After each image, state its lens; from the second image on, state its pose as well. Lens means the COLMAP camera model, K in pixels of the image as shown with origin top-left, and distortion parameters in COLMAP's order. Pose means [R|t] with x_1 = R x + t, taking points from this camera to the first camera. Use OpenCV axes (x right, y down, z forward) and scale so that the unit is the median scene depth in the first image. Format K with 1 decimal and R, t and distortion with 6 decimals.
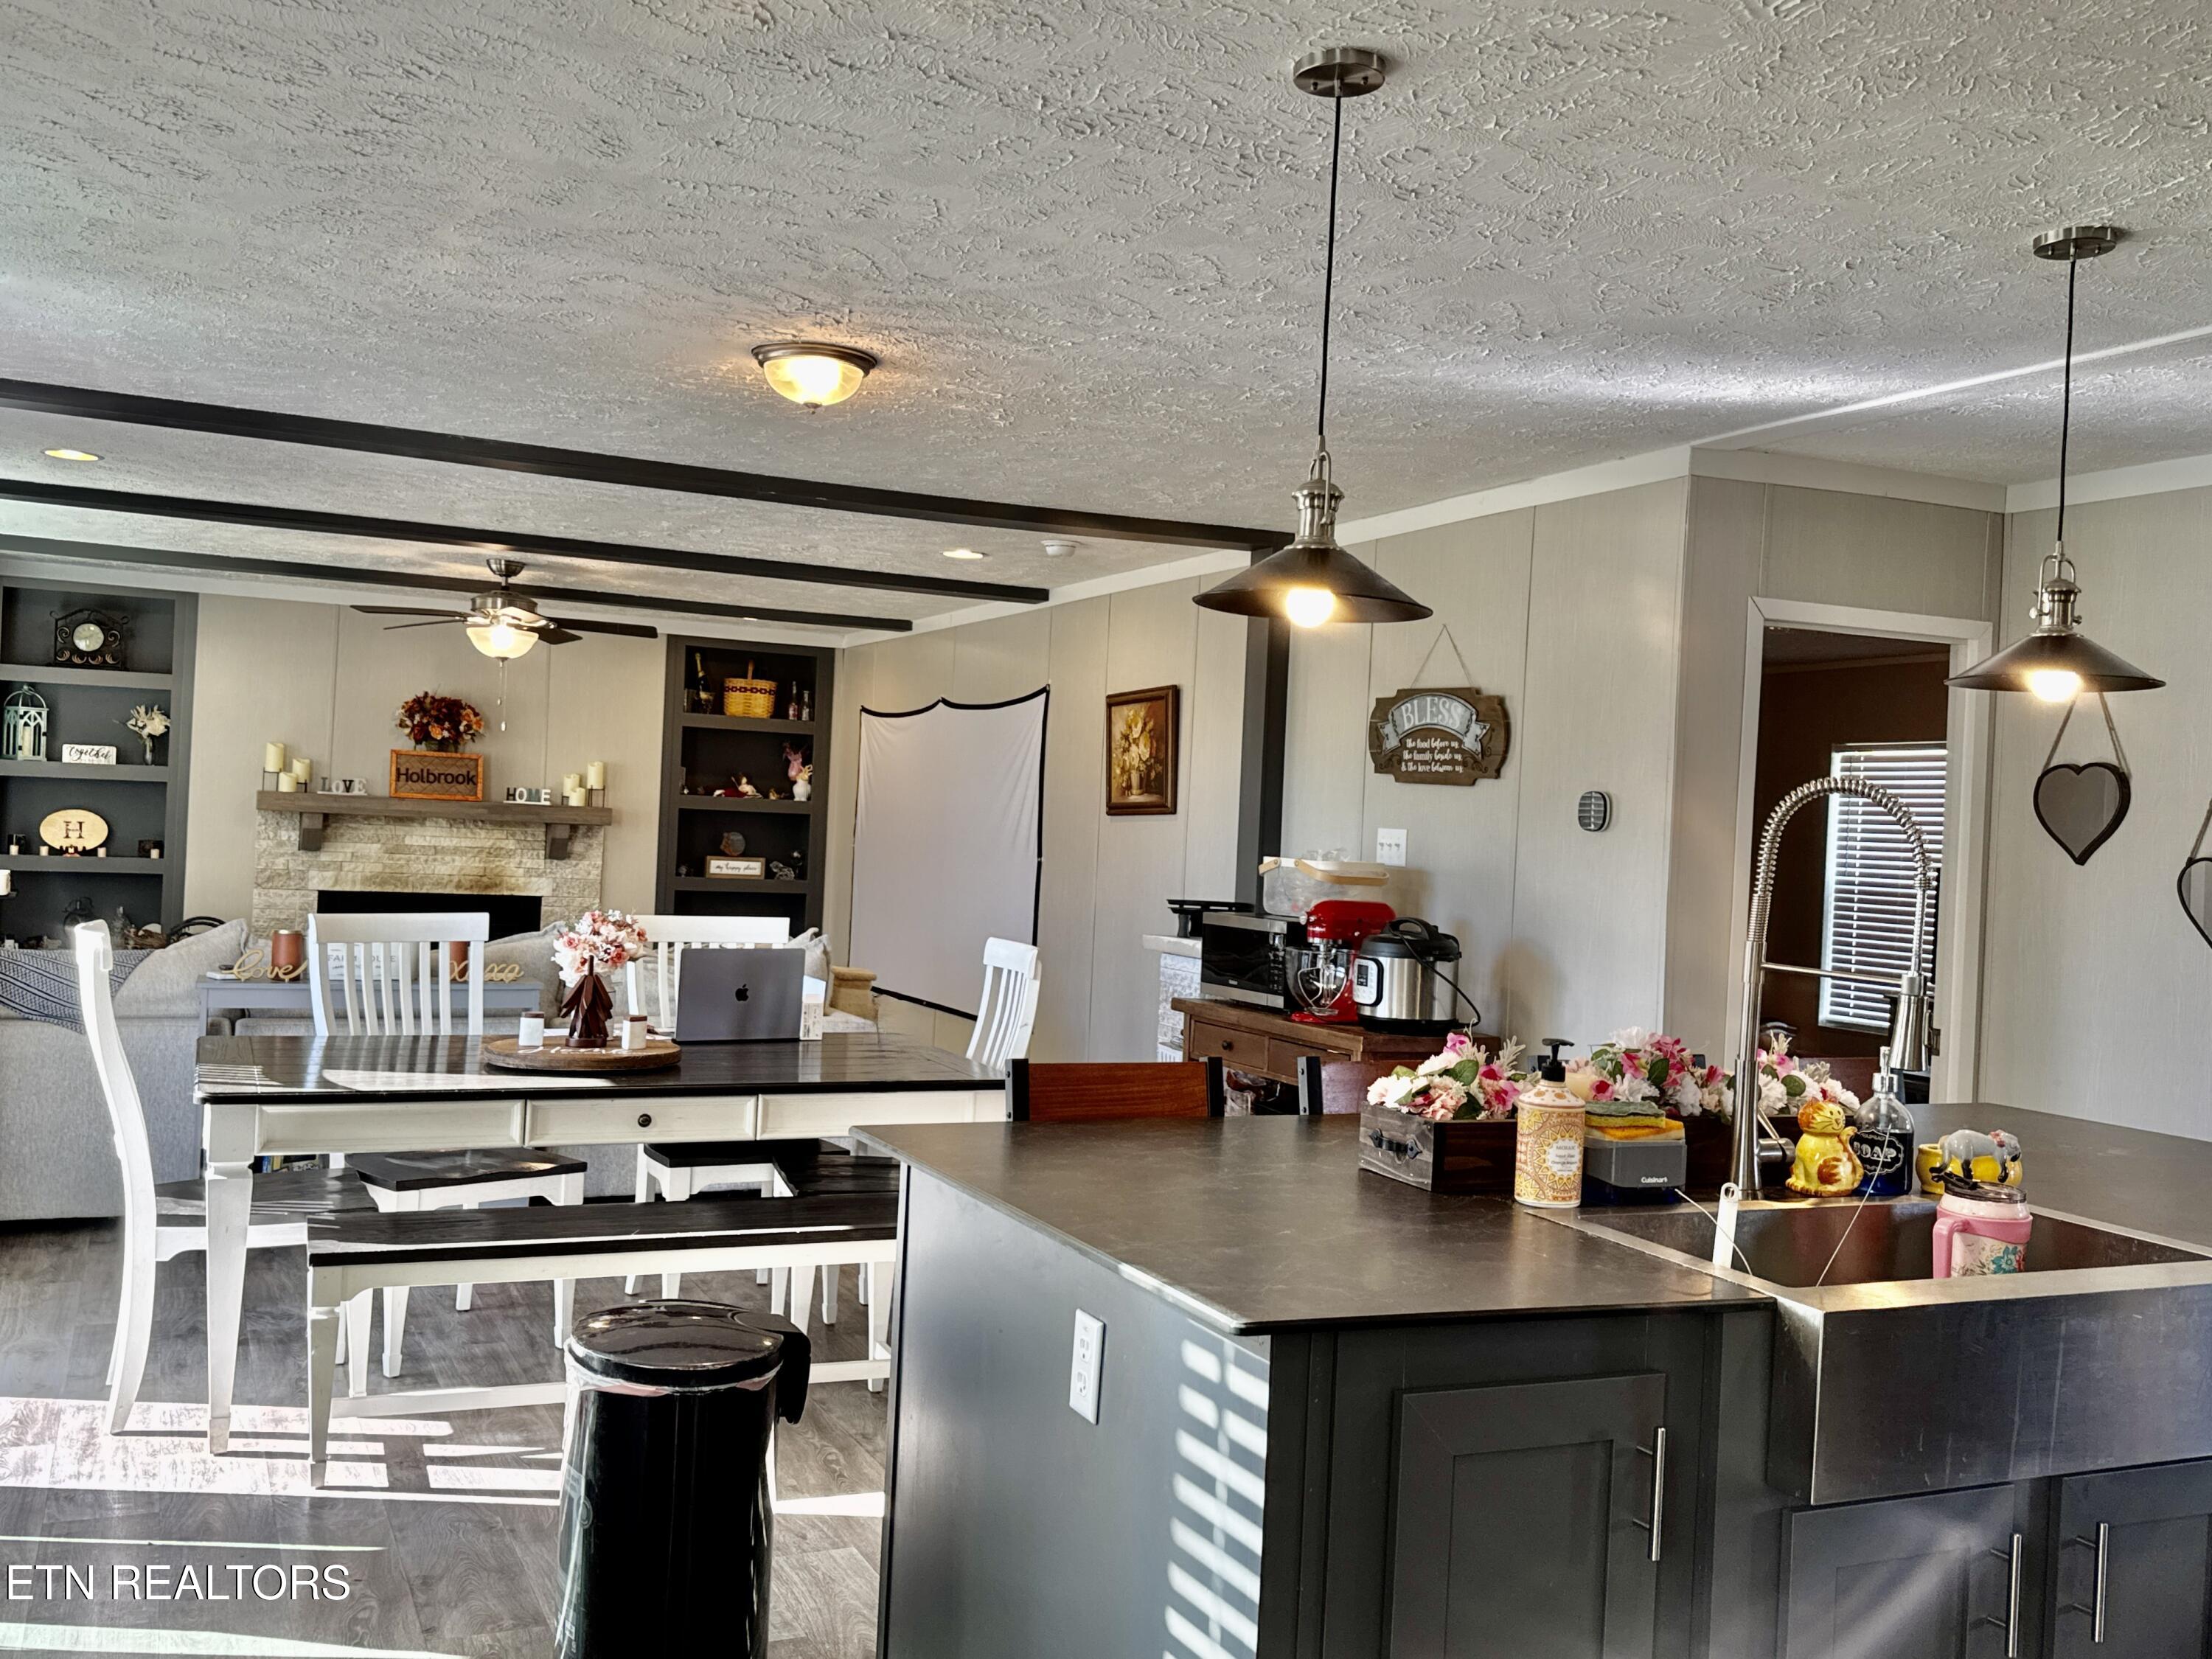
lens RADIAL K [[1967.4, 0, 1102.7], [0, 1967.4, 832.0], [0, 0, 1]] dist [0.140998, -0.263364]
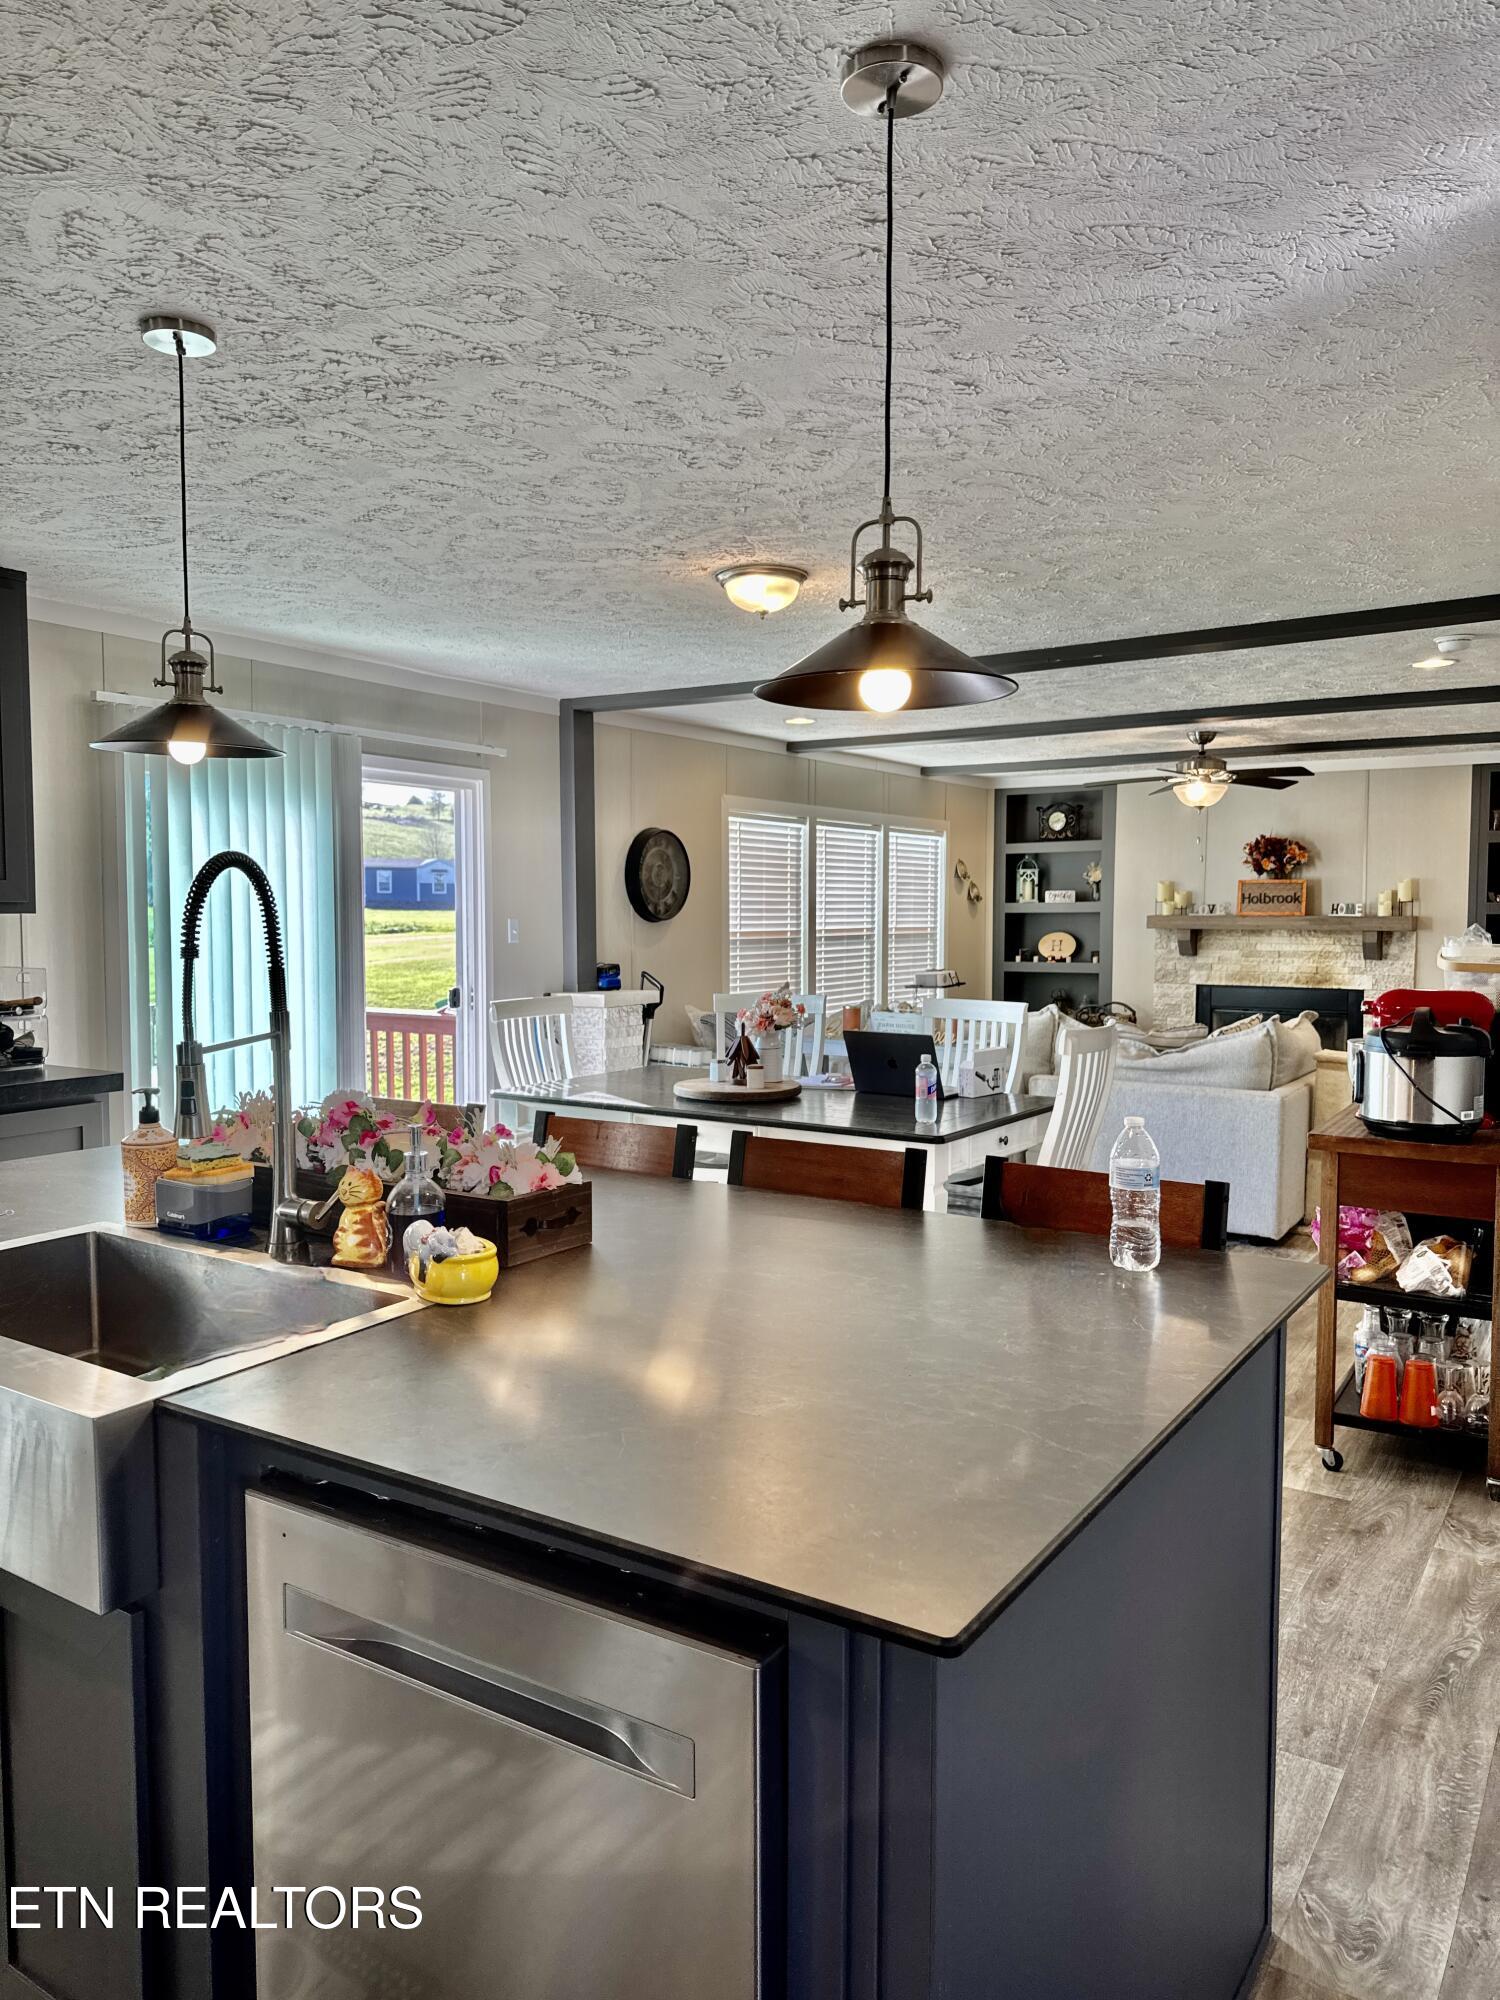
lens RADIAL K [[1403.4, 0, 721.1], [0, 1403.4, 1001.7], [0, 0, 1]] dist [0.072188, -0.082845]
pose [[0.511874, 0.009553, -0.859008, 0.463073], [0.022774, 0.999436, 0.024685, 0.014891], [0.858759, -0.032199, 0.511368, 0.338962]]
